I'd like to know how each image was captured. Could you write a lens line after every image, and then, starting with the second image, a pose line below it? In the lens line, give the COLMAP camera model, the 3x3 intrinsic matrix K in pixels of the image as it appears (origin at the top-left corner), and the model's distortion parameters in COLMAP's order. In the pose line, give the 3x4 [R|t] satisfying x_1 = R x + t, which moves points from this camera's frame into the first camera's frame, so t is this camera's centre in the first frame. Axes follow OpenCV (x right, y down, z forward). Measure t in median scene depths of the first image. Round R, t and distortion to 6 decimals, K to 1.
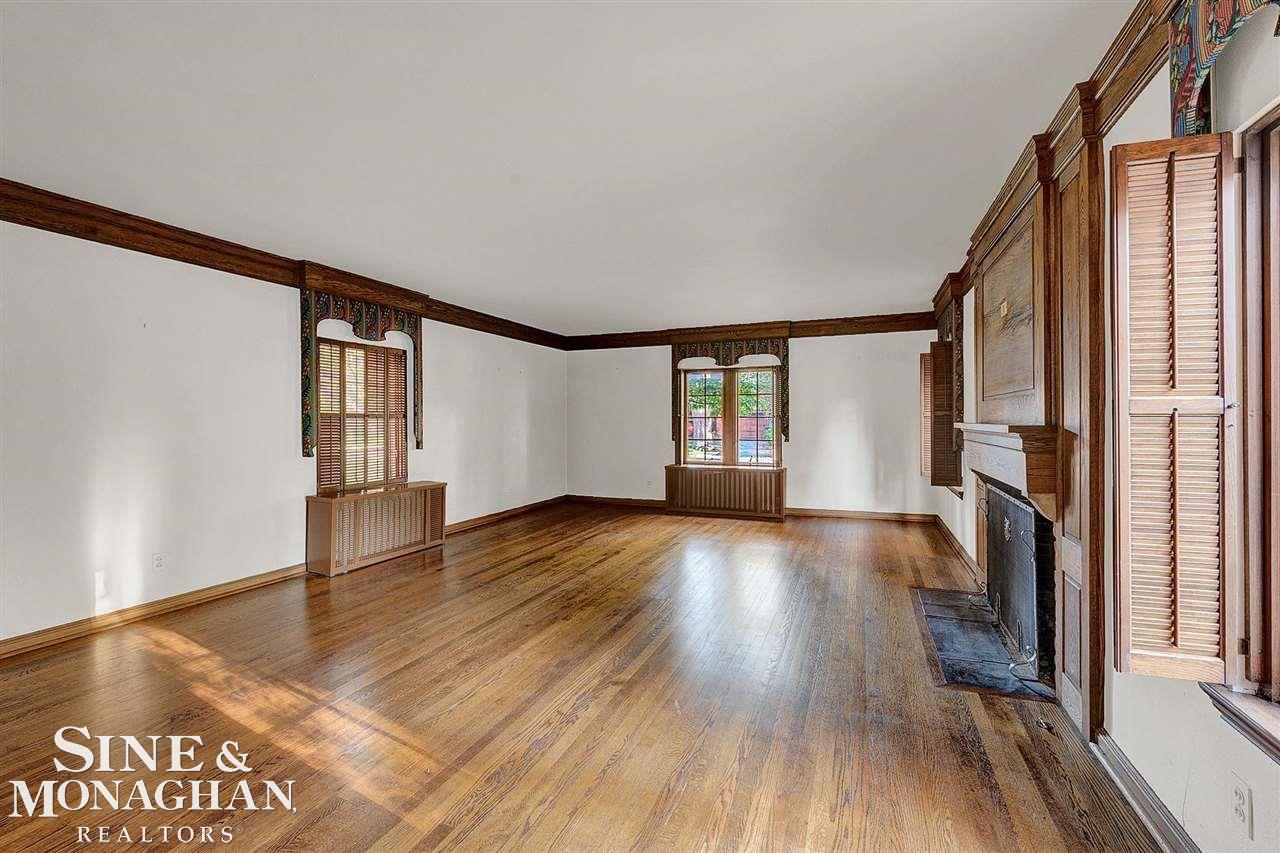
lens RADIAL K [[542.4, 0, 642.9], [0, 542.4, 417.7], [0, 0, 1]] dist [0.006286, -0.002559]
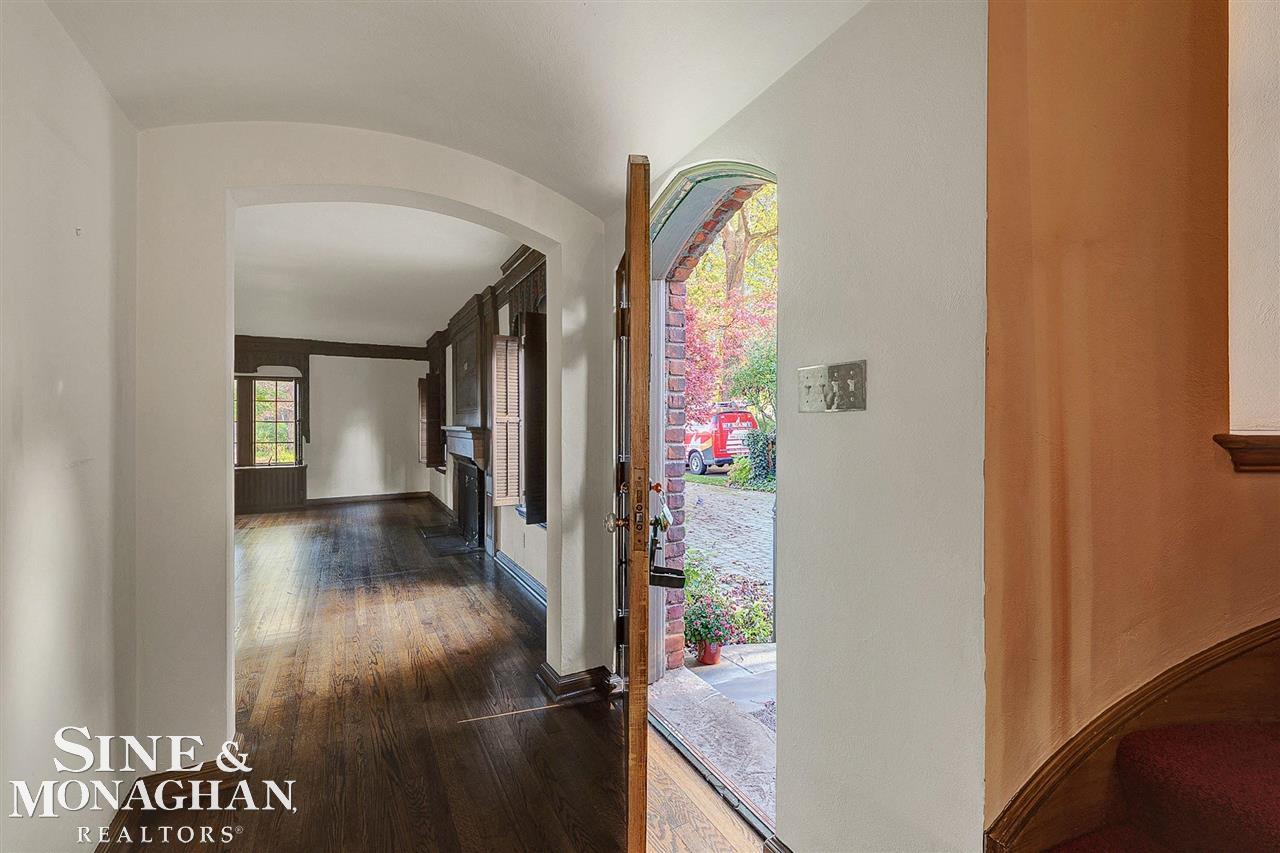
lens RADIAL K [[542.4, 0, 650.5], [0, 542.4, 426.8], [0, 0, 1]] dist [0.006286, -0.002559]
pose [[0.626011, -0.003272, 0.779808, -0.278072], [-0.004062, 0.999964, 0.007456, -0.002610], [-0.779804, -0.007835, 0.625975, -0.467431]]
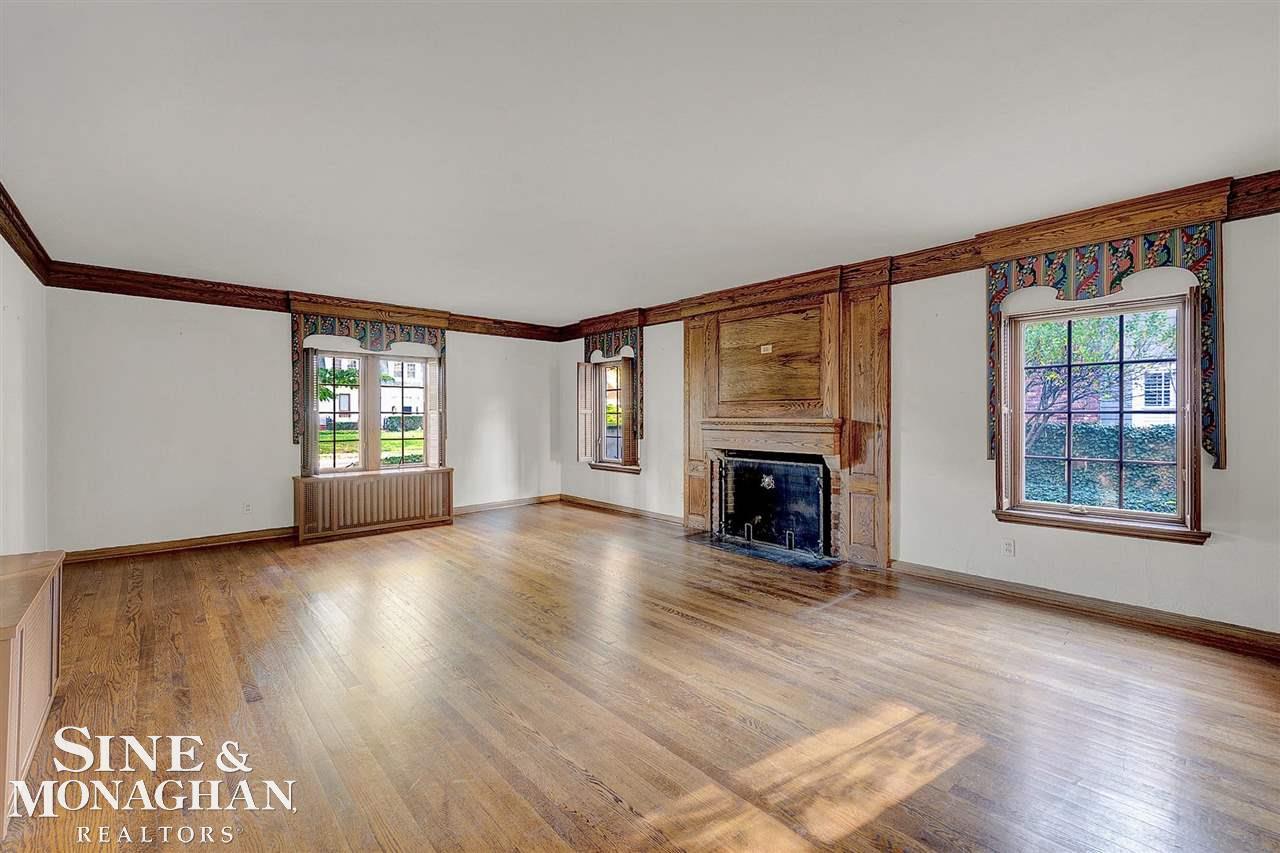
lens RADIAL K [[542.4, 0, 642.1], [0, 542.4, 423.5], [0, 0, 1]] dist [0.006286, -0.002559]
pose [[0.434624, -0.011570, 0.900537, -0.650993], [-0.001609, 0.999906, 0.013623, 0.005061], [-0.900610, -0.007370, 0.434565, 0.415285]]
